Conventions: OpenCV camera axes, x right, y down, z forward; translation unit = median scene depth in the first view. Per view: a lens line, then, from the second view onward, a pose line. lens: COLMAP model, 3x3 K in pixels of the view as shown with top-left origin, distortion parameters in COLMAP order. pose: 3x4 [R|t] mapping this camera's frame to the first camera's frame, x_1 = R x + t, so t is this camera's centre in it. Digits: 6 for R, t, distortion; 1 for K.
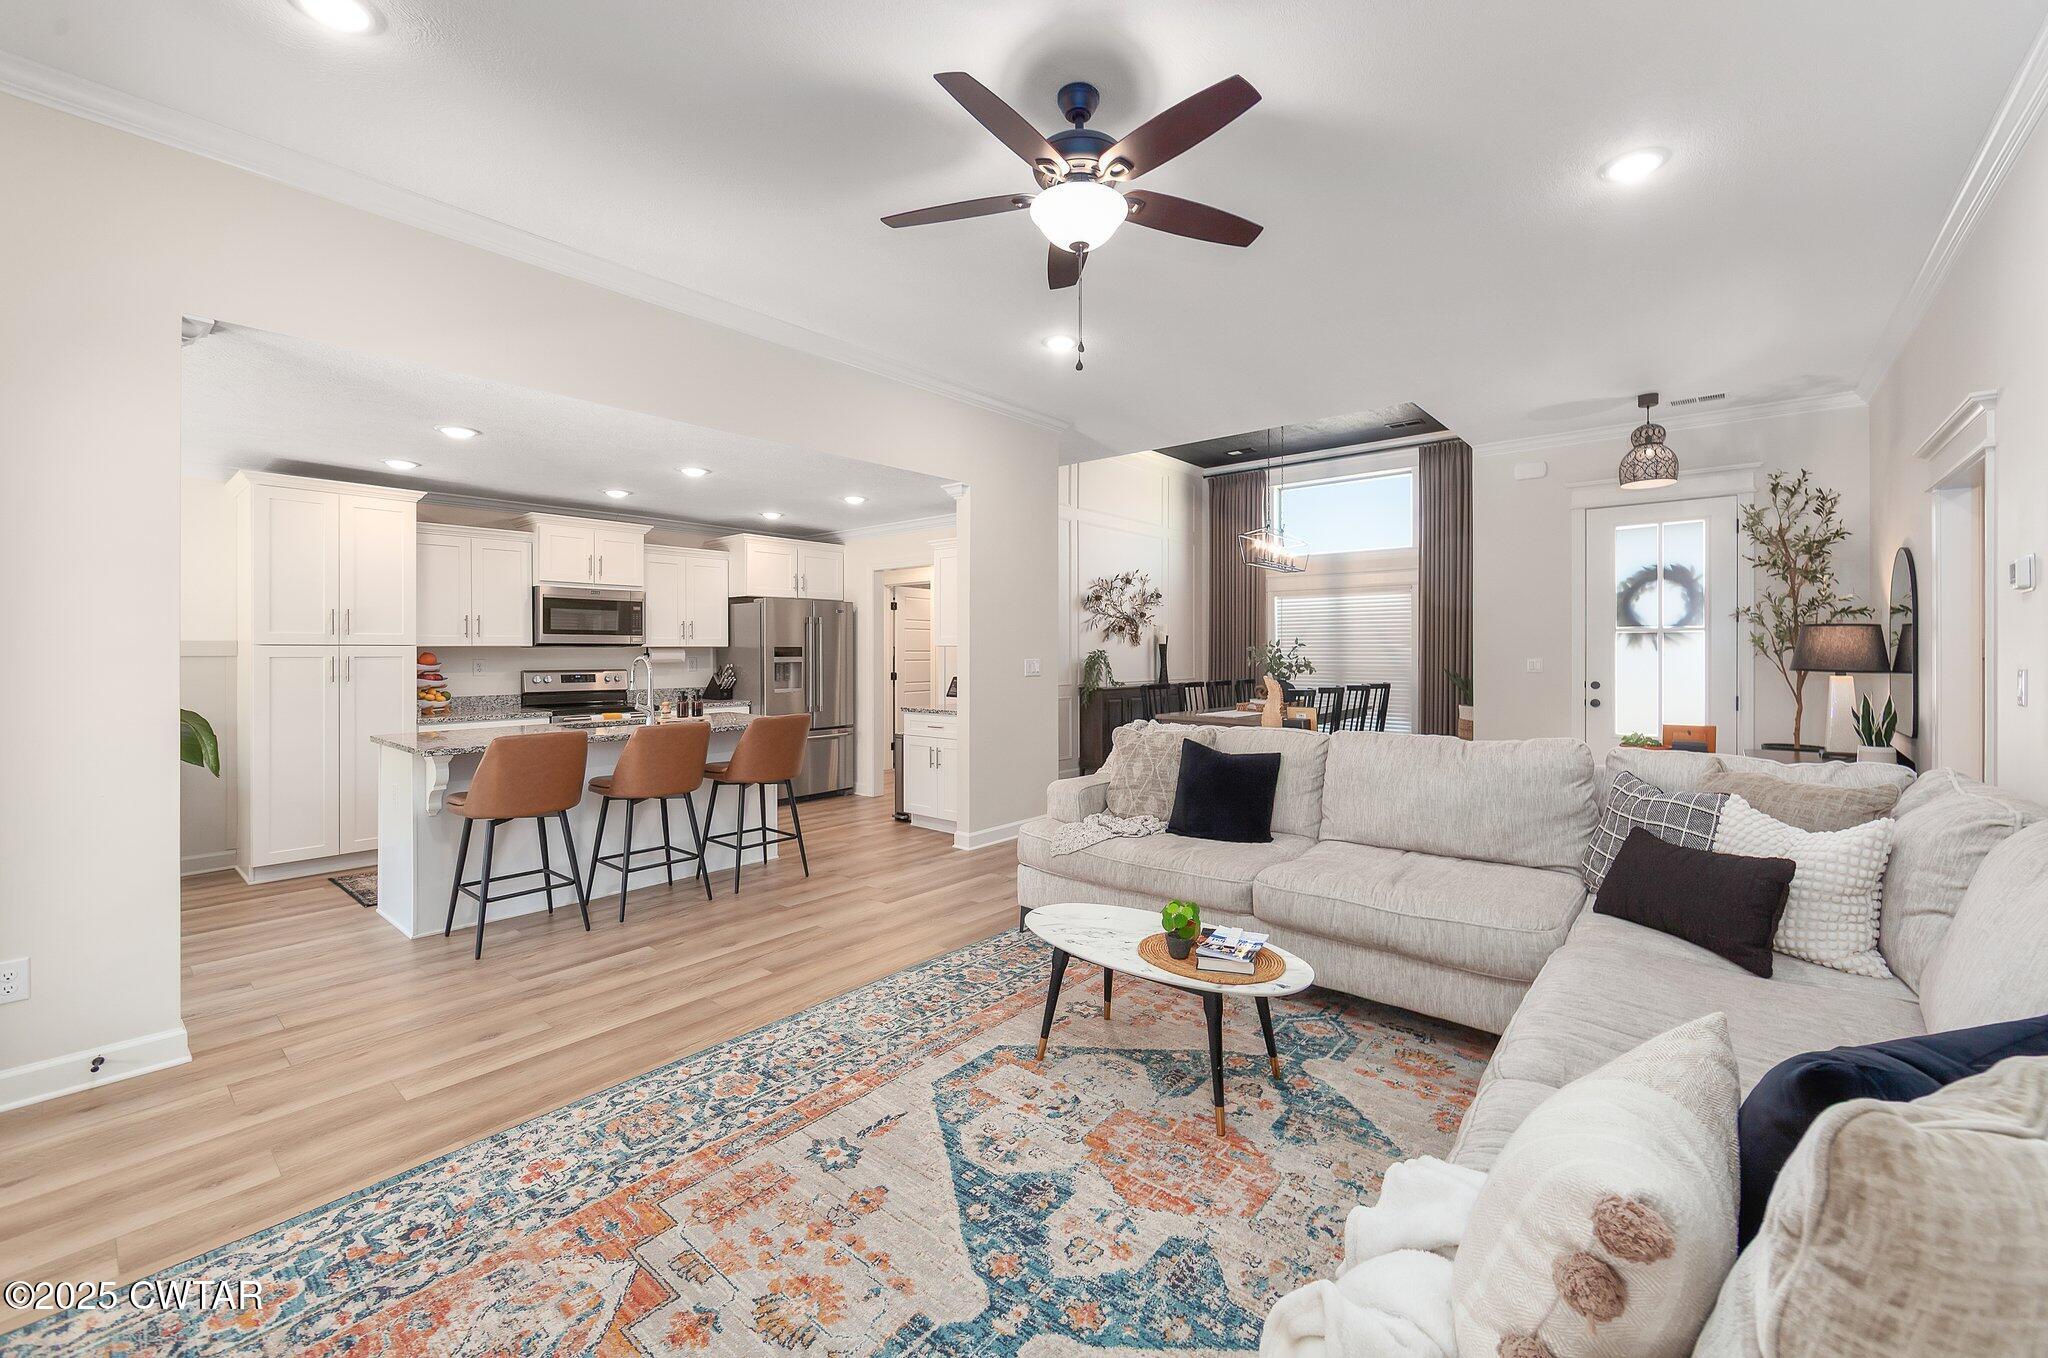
lens RADIAL K [[812.0, 0, 1044.9], [0, 812.0, 651.3], [0, 0, 1]] dist [-0.000432, -0.000035]
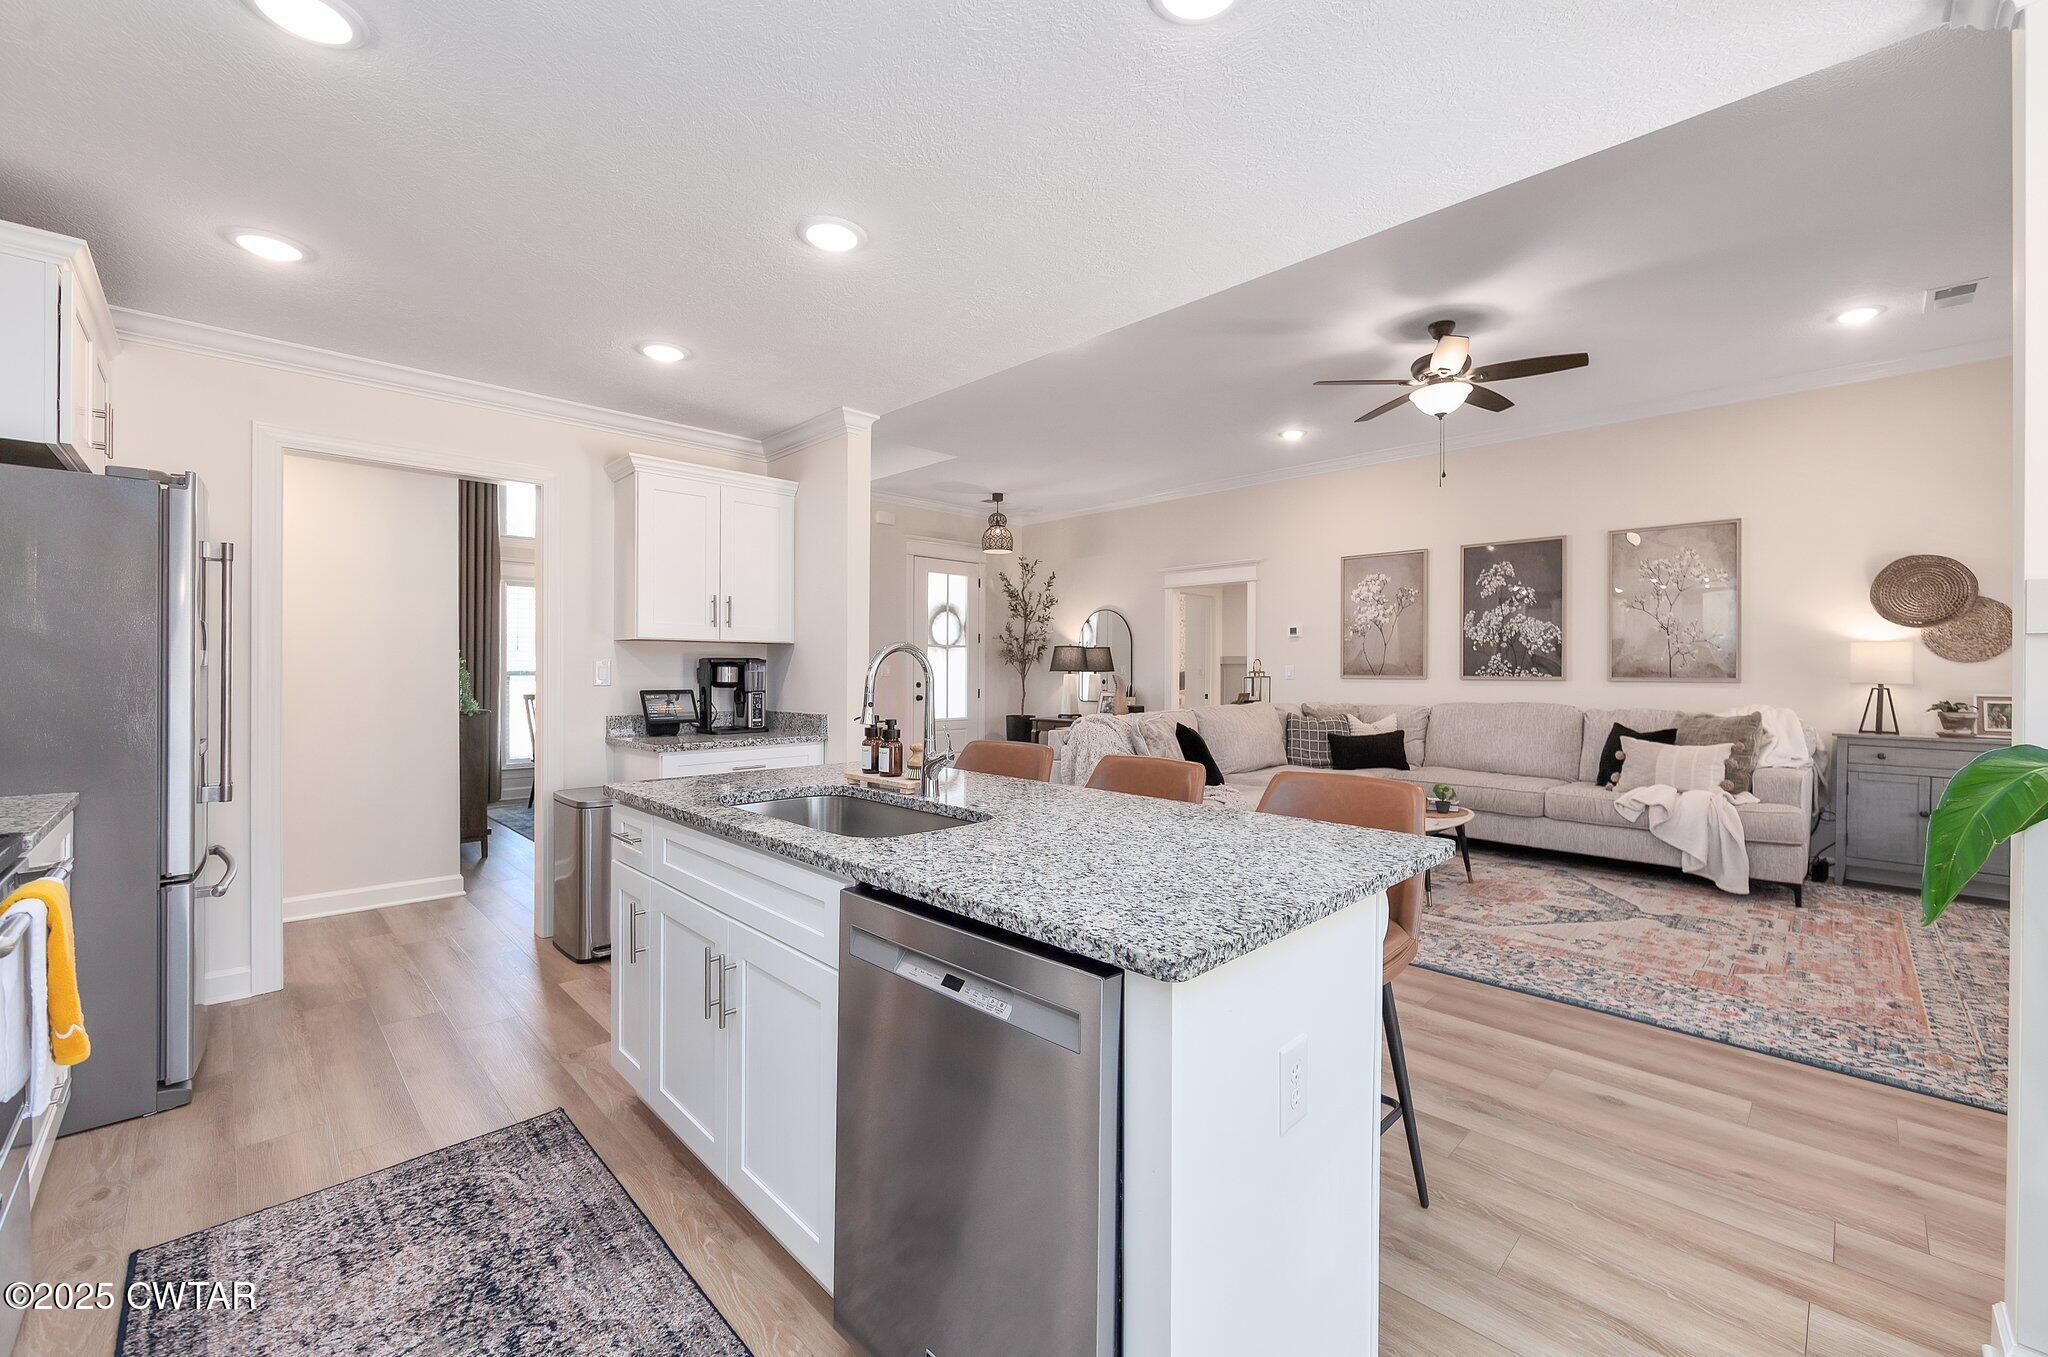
lens RADIAL K [[823.1, 0, 1048.8], [0, 823.1, 669.6], [0, 0, 1]] dist [0.000029, -0.000370]
pose [[0.085404, 0.000612, 0.996346, -0.856924], [-0.002856, 0.999996, -0.000369, 0.019807], [-0.996342, -0.002814, 0.085405, 0.818338]]
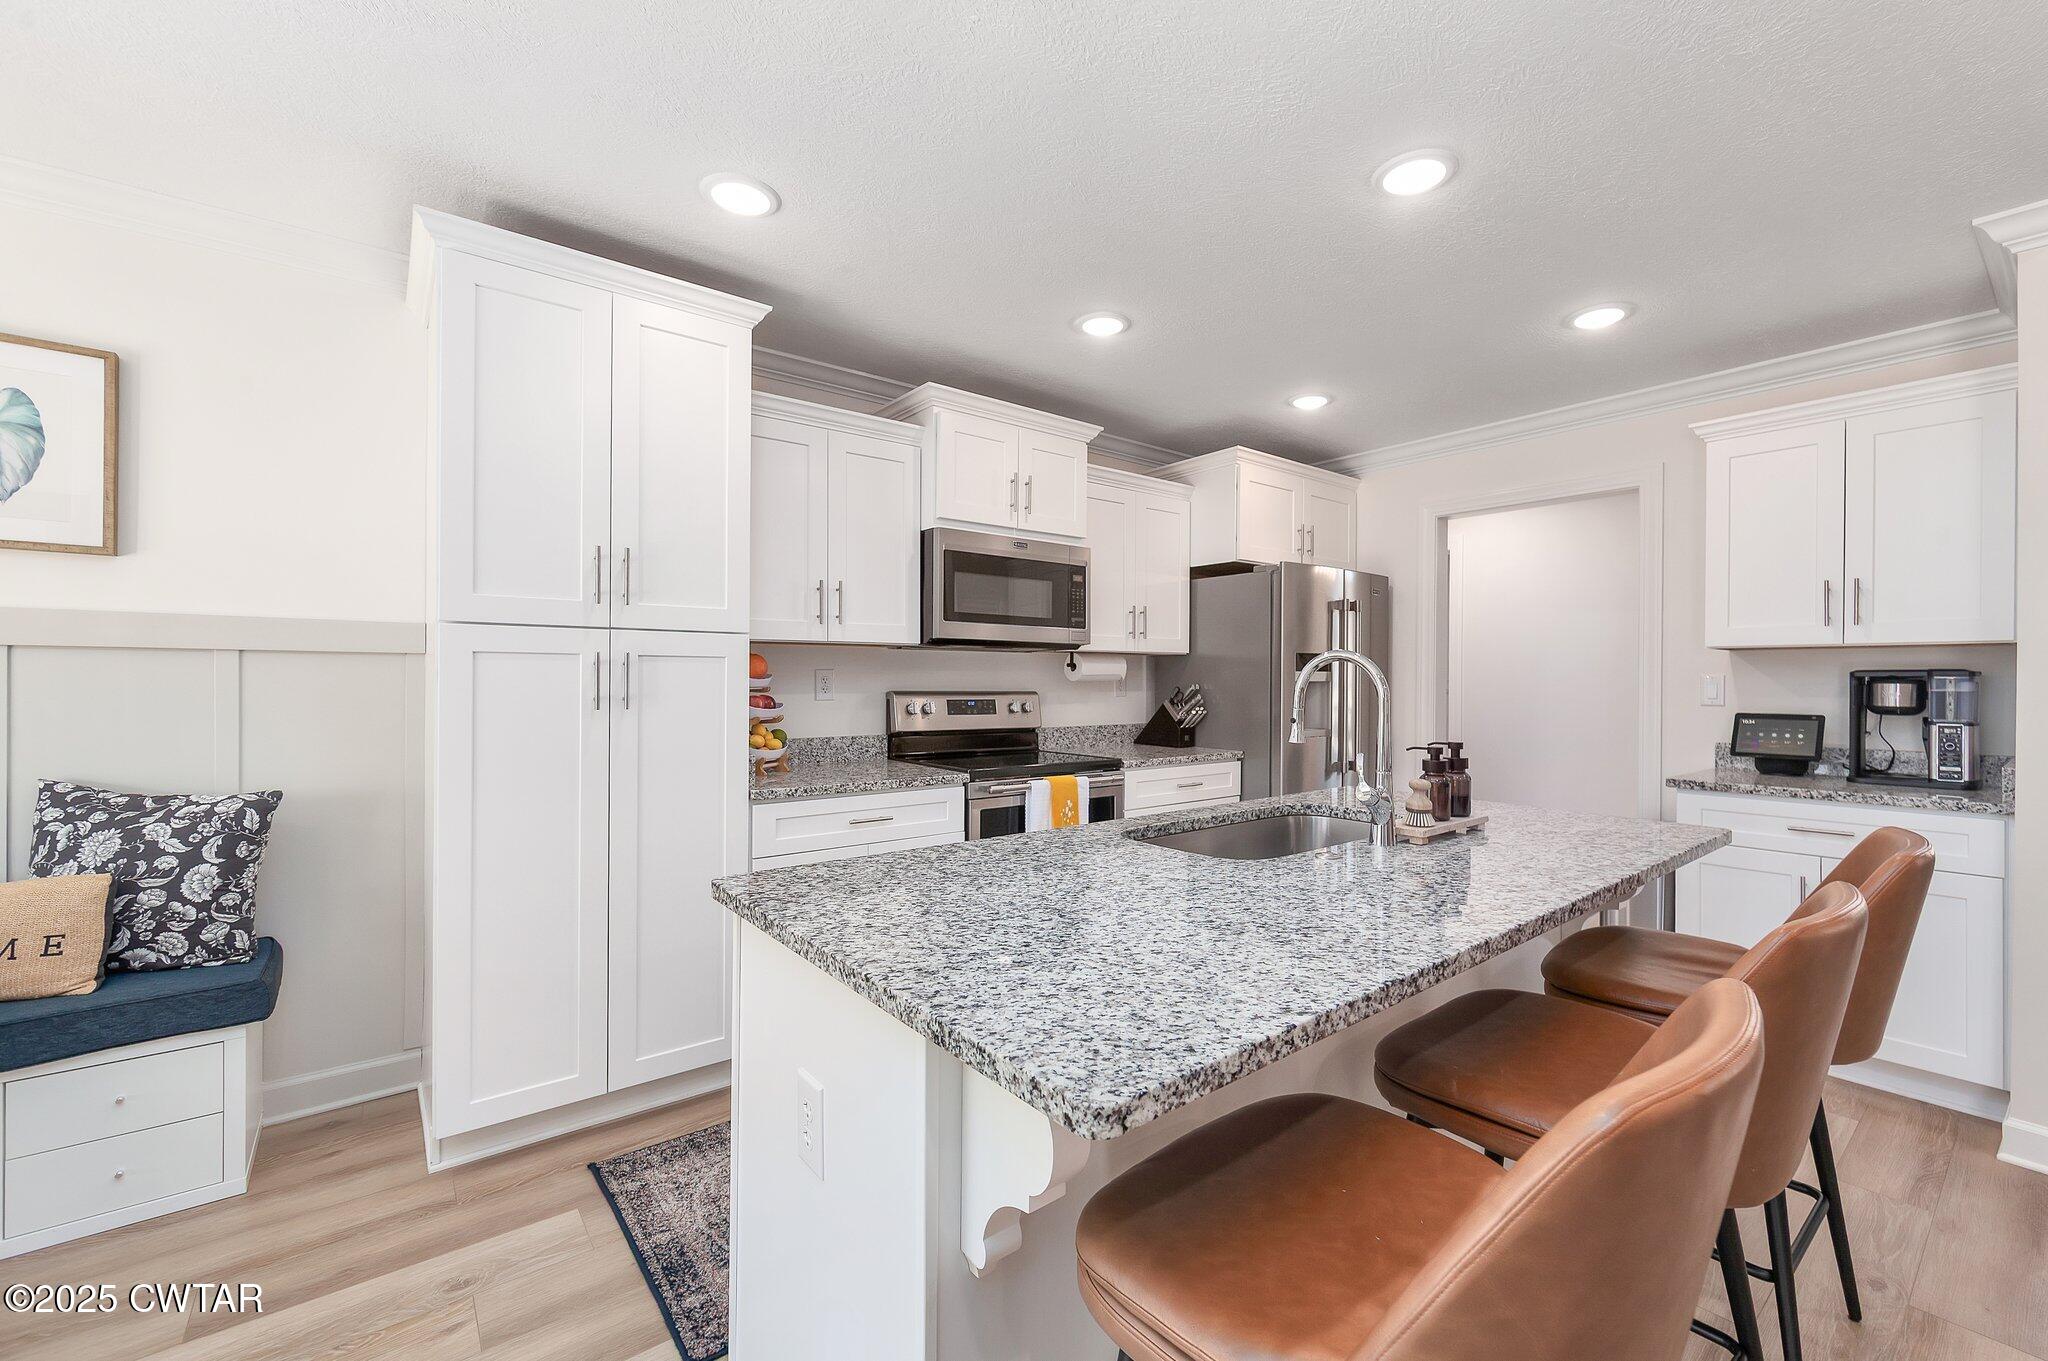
lens RADIAL K [[838.6, 0, 1049.3], [0, 838.6, 679.3], [0, 0, 1]] dist [-0.000783, -0.000193]
pose [[0.979779, 0.005434, -0.200008, -0.508762], [-0.006004, 0.999979, -0.002241, 0.019546], [0.199991, 0.003397, 0.979792, 0.560425]]
